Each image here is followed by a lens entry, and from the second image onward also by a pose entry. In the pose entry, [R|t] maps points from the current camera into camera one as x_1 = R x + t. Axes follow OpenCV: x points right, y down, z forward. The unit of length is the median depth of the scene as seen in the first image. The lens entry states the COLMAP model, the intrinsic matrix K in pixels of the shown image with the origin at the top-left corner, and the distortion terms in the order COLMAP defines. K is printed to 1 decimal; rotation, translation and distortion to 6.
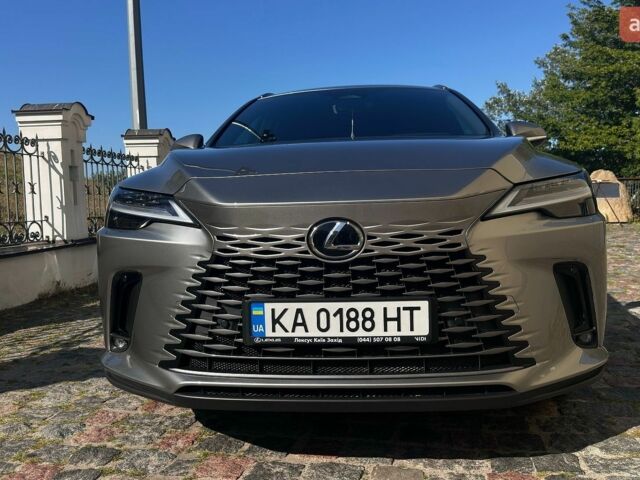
lens RADIAL K [[601.9, 0, 324.3], [0, 601.9, 244.3], [0, 0, 1]] dist [0.032091, 0.000000]
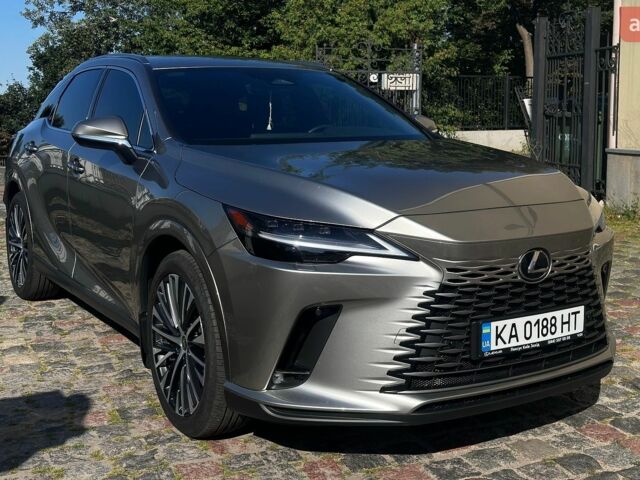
lens RADIAL K [[814.0, 0, 348.5], [0, 814.0, 213.4], [0, 0, 1]] dist [0.081868, 0.000000]
pose [[0.794463, -0.046232, 0.605551, -1.278299], [0.021918, 0.998631, 0.047487, -0.198806], [-0.606917, -0.024454, 0.794389, -0.108320]]
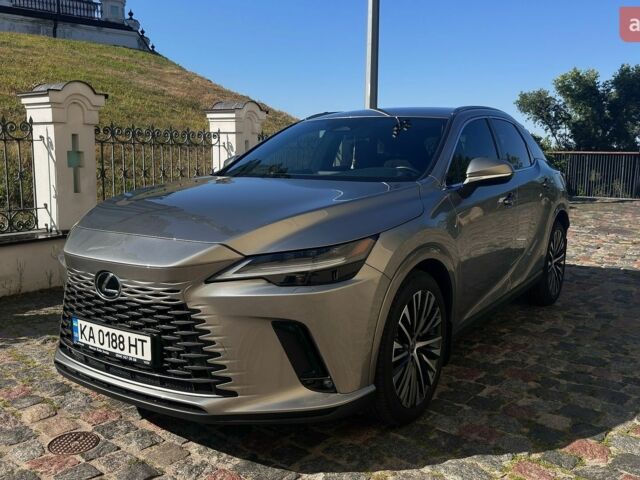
lens RADIAL K [[601.9, 0, 321.6], [0, 601.9, 246.6], [0, 0, 1]] dist [0.032091, 0.000000]
pose [[0.873216, 0.108513, -0.475098, 1.133459], [-0.064796, 0.992091, 0.107501, -0.285784], [0.483006, -0.063087, 0.873341, -0.027091]]
